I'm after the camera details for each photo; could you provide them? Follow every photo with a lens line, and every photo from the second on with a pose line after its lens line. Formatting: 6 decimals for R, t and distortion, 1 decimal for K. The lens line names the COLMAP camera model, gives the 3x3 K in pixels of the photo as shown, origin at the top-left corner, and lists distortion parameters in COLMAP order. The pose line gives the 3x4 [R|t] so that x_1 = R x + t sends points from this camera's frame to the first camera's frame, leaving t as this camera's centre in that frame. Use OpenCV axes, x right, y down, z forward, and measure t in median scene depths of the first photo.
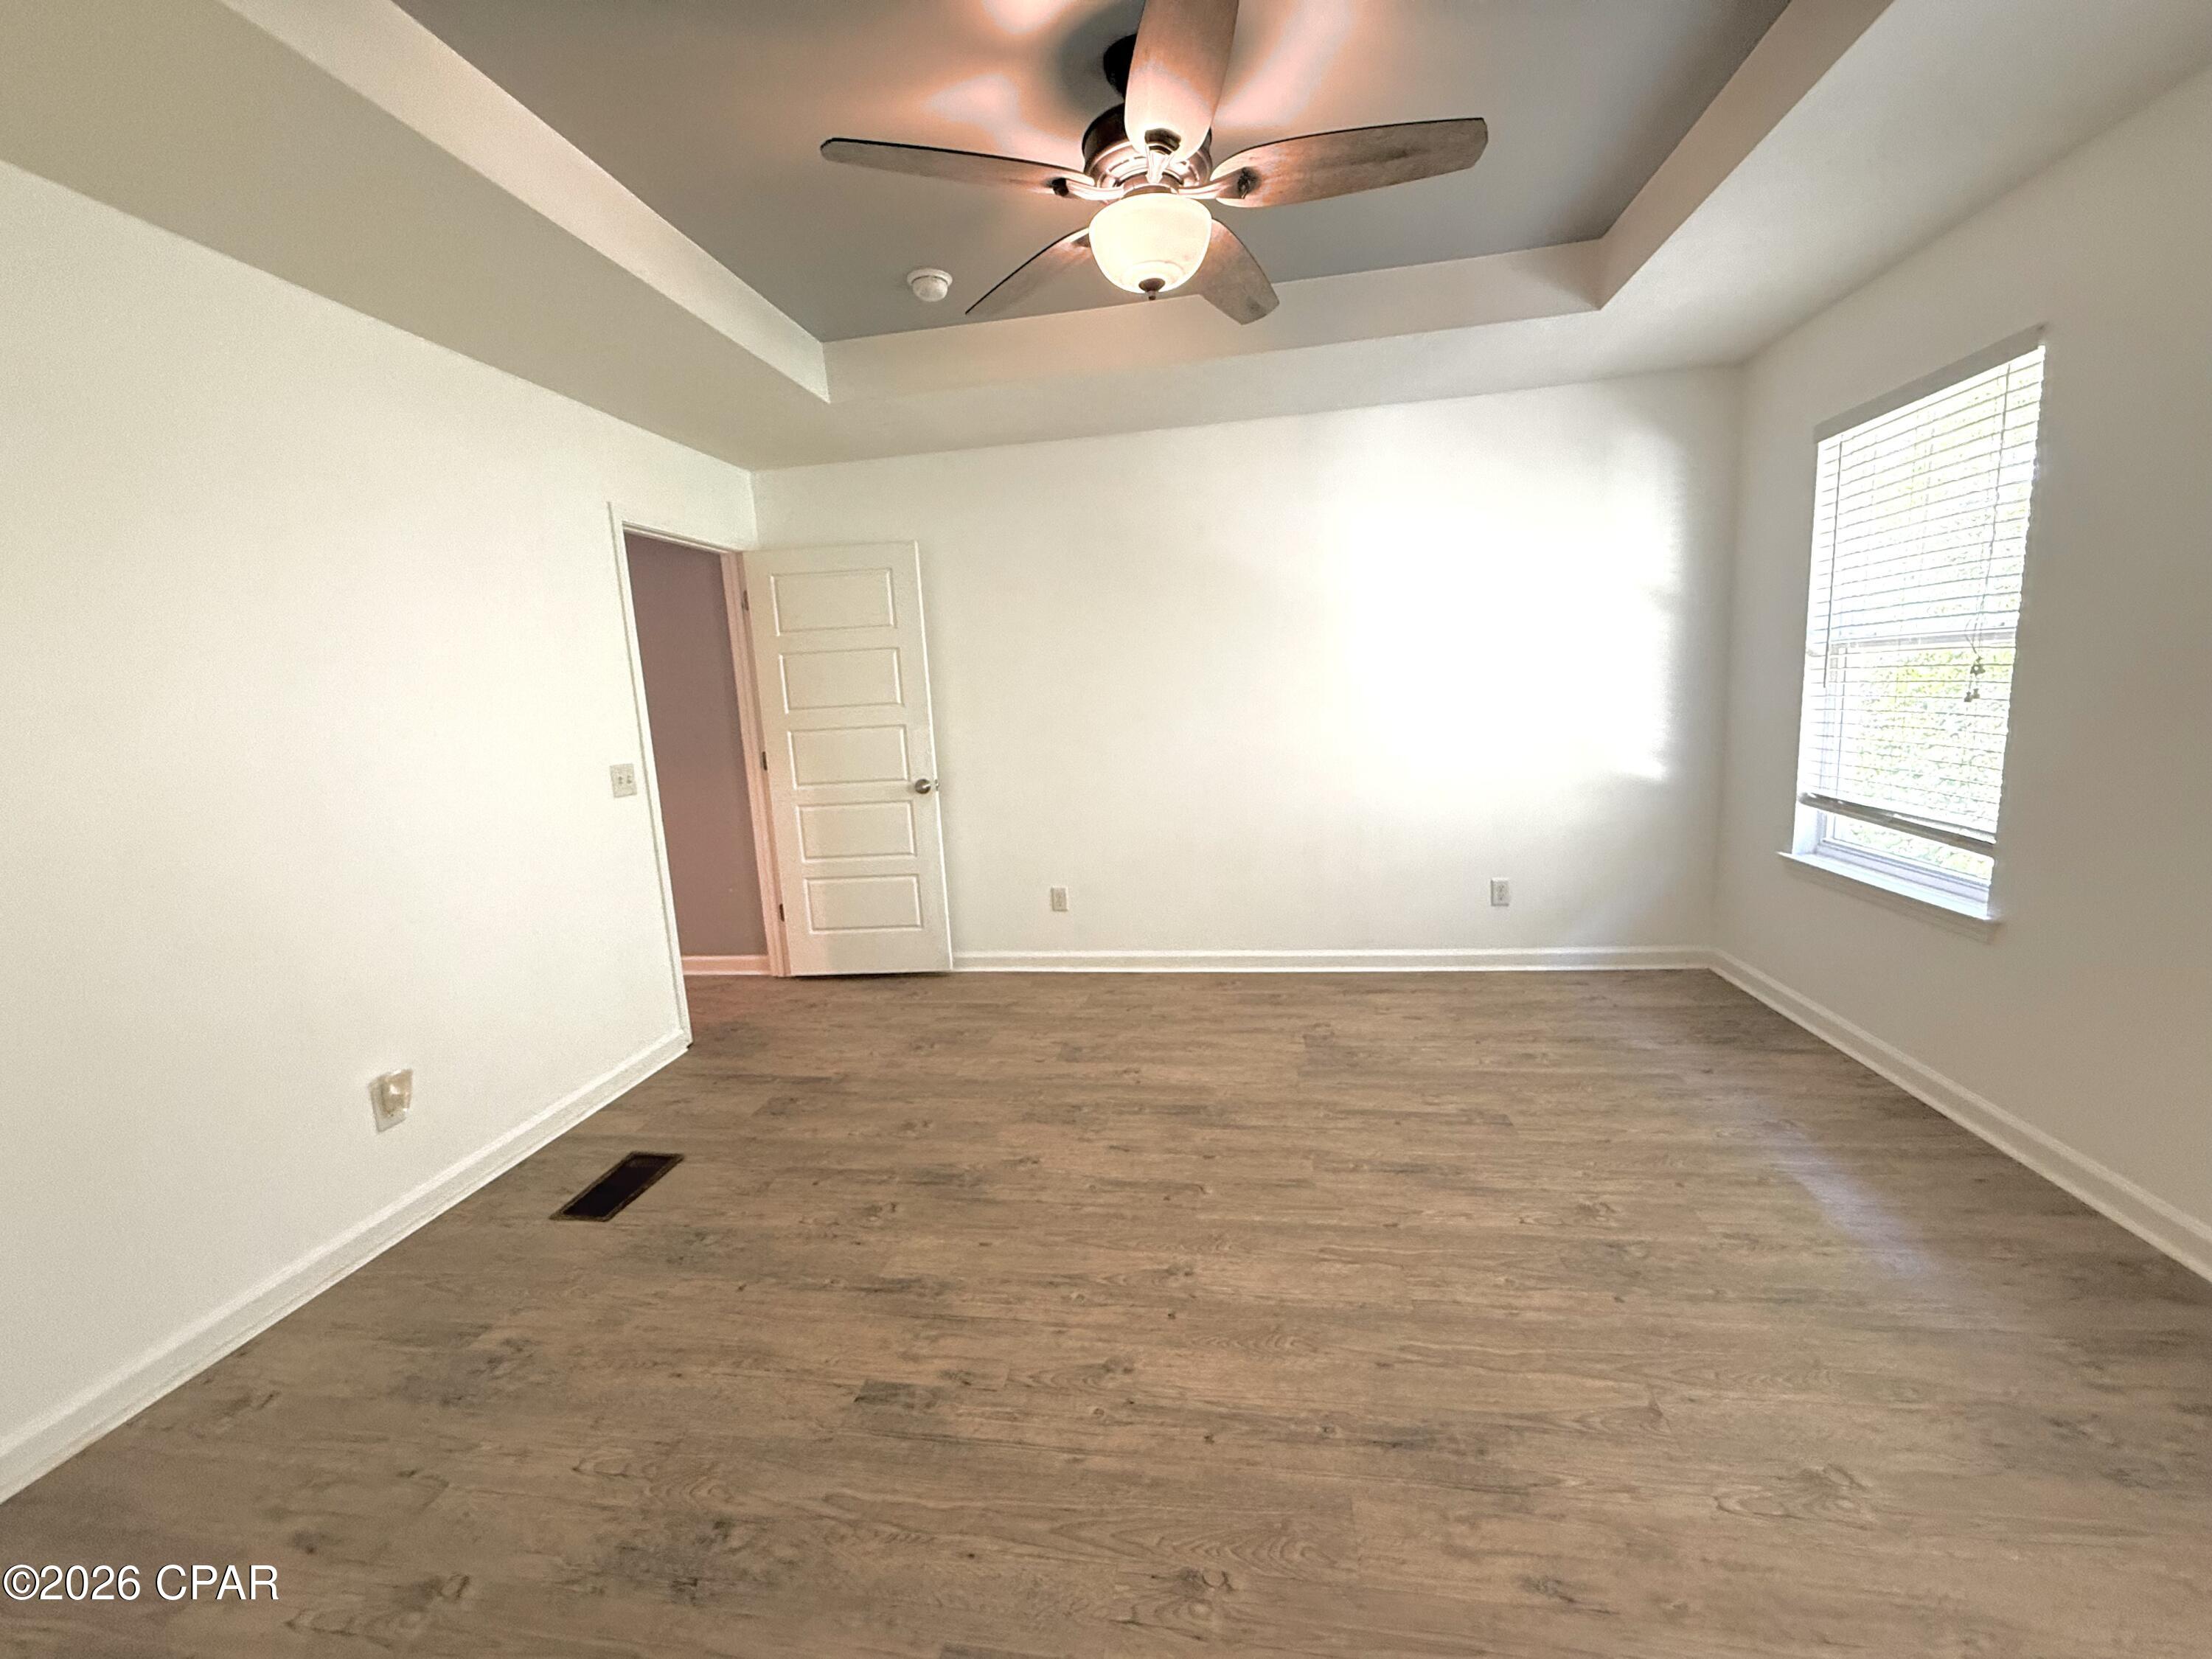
lens RADIAL K [[879.3, 0, 1098.7], [0, 879.3, 820.6], [0, 0, 1]] dist [0.000012, 0.000194]
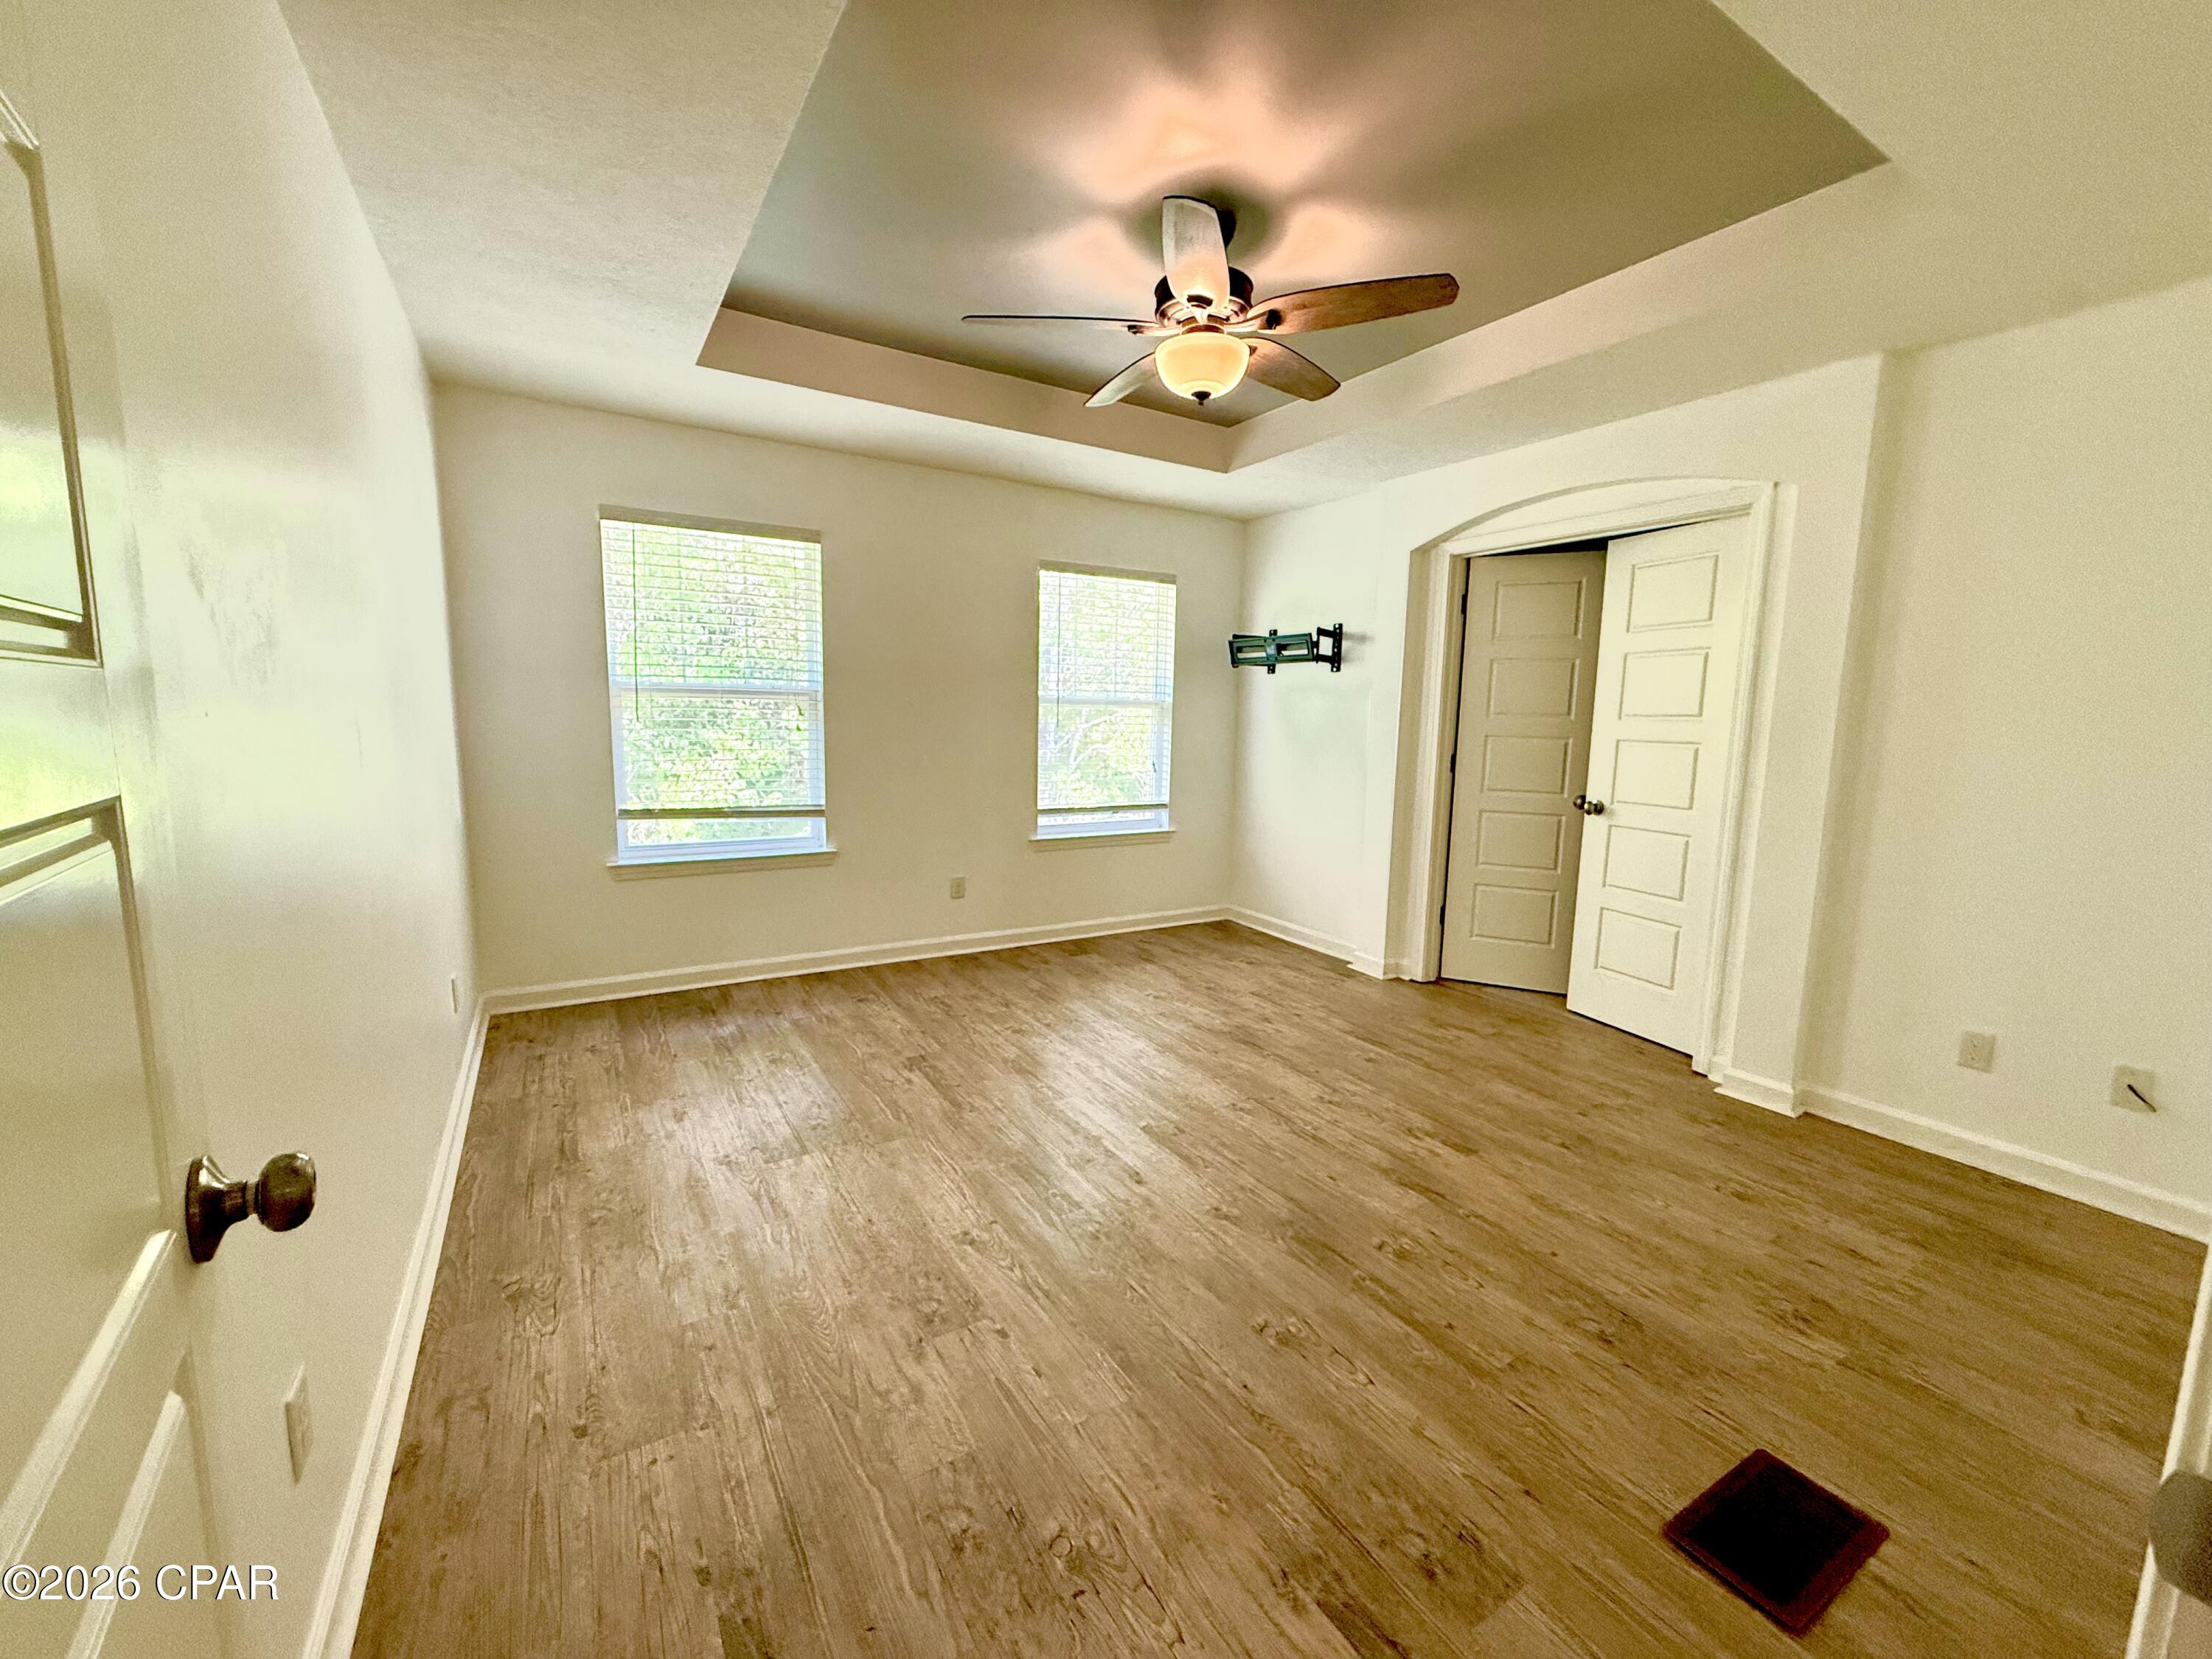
lens RADIAL K [[879.3, 0, 1105.9], [0, 879.3, 812.0], [0, 0, 1]] dist [0.000012, 0.000194]
pose [[-0.653207, -0.044488, 0.755872, -0.745314], [0.125671, 0.978057, 0.166168, -0.201248], [-0.746678, 0.203533, -0.633282, 1.763034]]
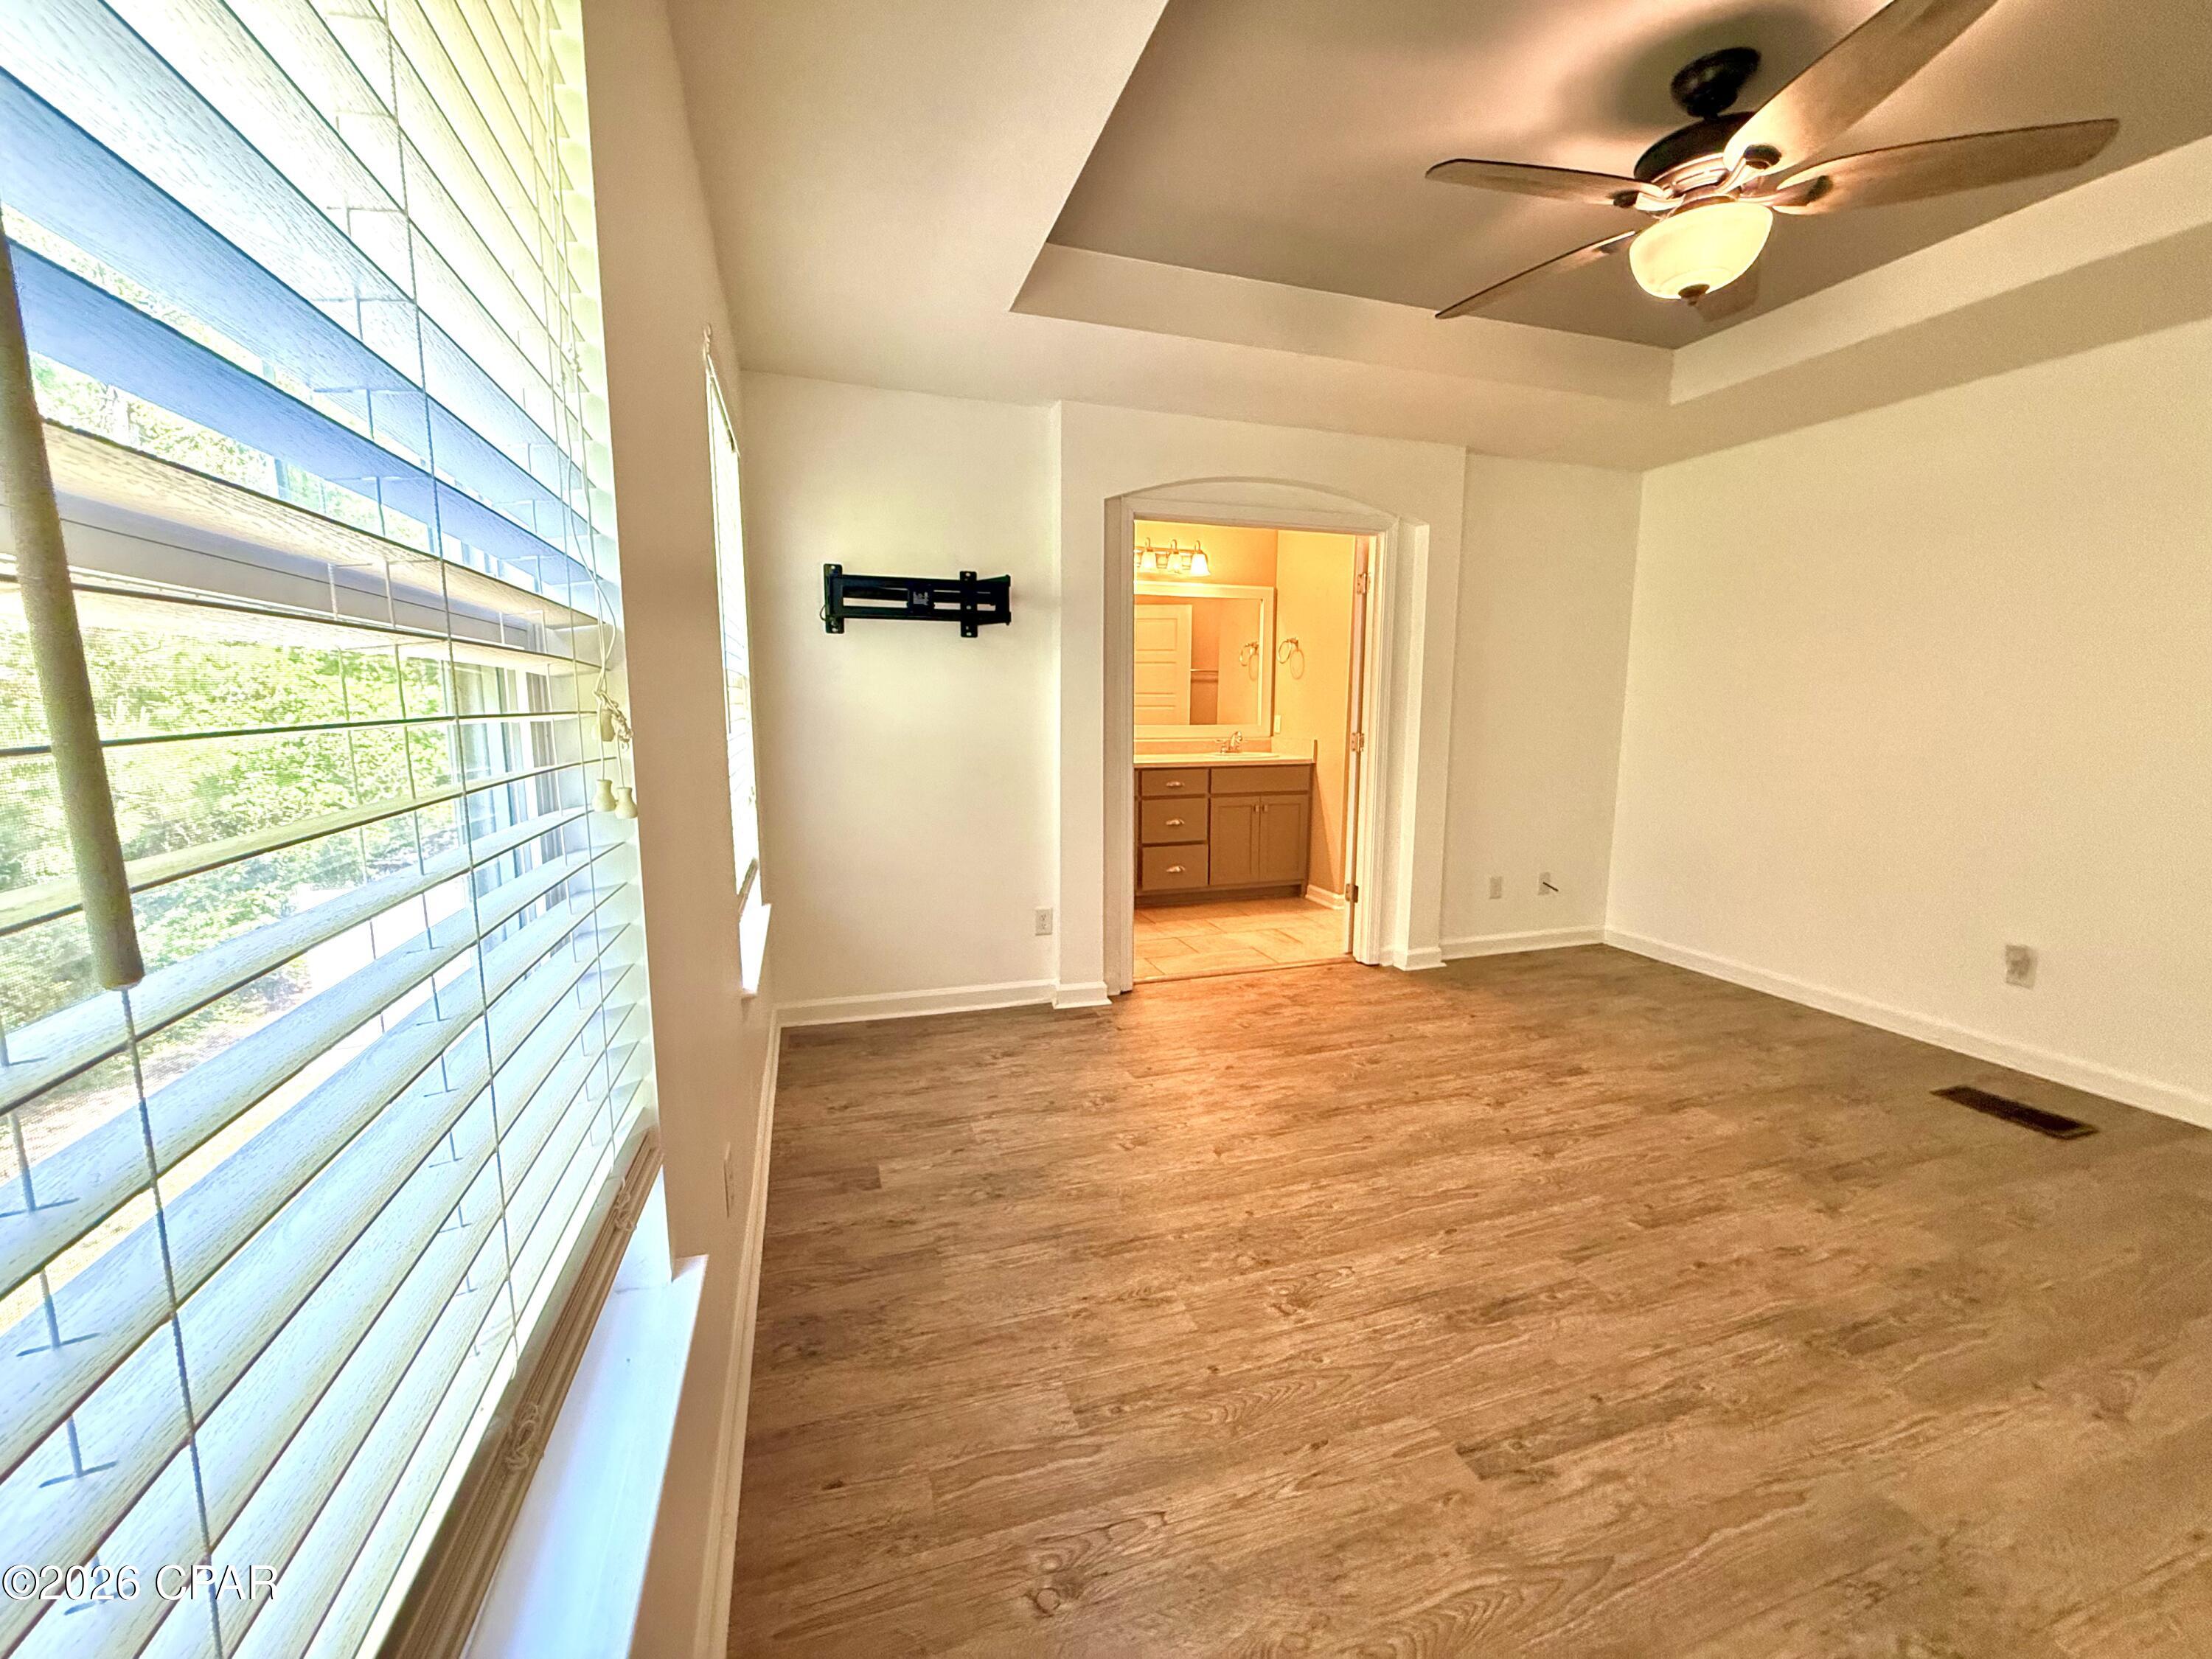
lens RADIAL K [[879.3, 0, 1096.0], [0, 879.3, 830.8], [0, 0, 1]] dist [0.000012, 0.000194]
pose [[-0.887969, 0.119434, -0.444125, 1.027082], [-0.020320, 0.954559, 0.297328, -0.249531], [0.459454, 0.273043, -0.845192, 1.460640]]
